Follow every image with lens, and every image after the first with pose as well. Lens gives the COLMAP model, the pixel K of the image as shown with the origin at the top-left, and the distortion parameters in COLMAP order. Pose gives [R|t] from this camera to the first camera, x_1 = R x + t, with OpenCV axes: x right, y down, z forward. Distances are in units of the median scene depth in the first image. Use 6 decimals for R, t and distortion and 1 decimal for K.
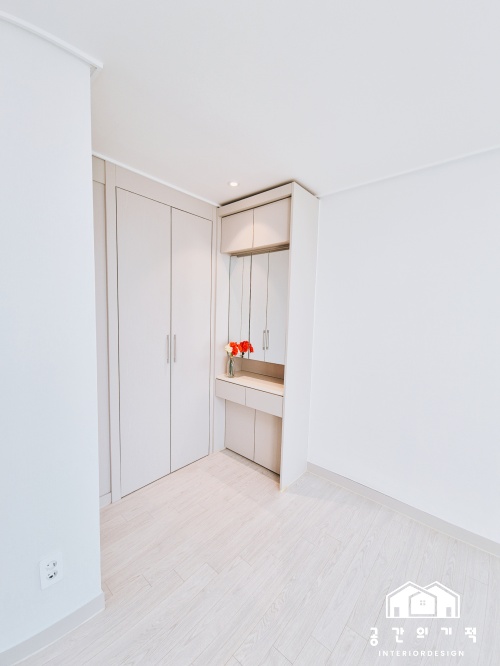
lens RADIAL K [[272.1, 0, 250.1], [0, 272.1, 333.3], [0, 0, 1]] dist [0.006643, -0.002058]
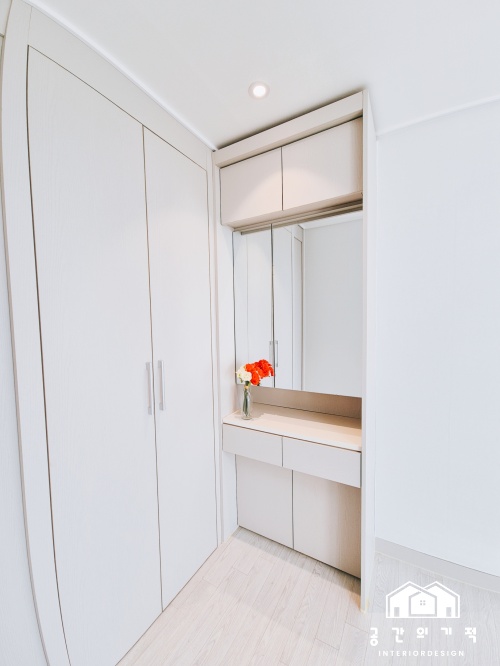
lens RADIAL K [[272.1, 0, 250.4], [0, 272.1, 334.1], [0, 0, 1]] dist [0.006643, -0.002058]
pose [[0.977923, -0.056376, 0.201215, -0.189076], [0.062222, 0.997801, -0.022842, -0.022379], [-0.199485, 0.034858, 0.979281, 0.390383]]
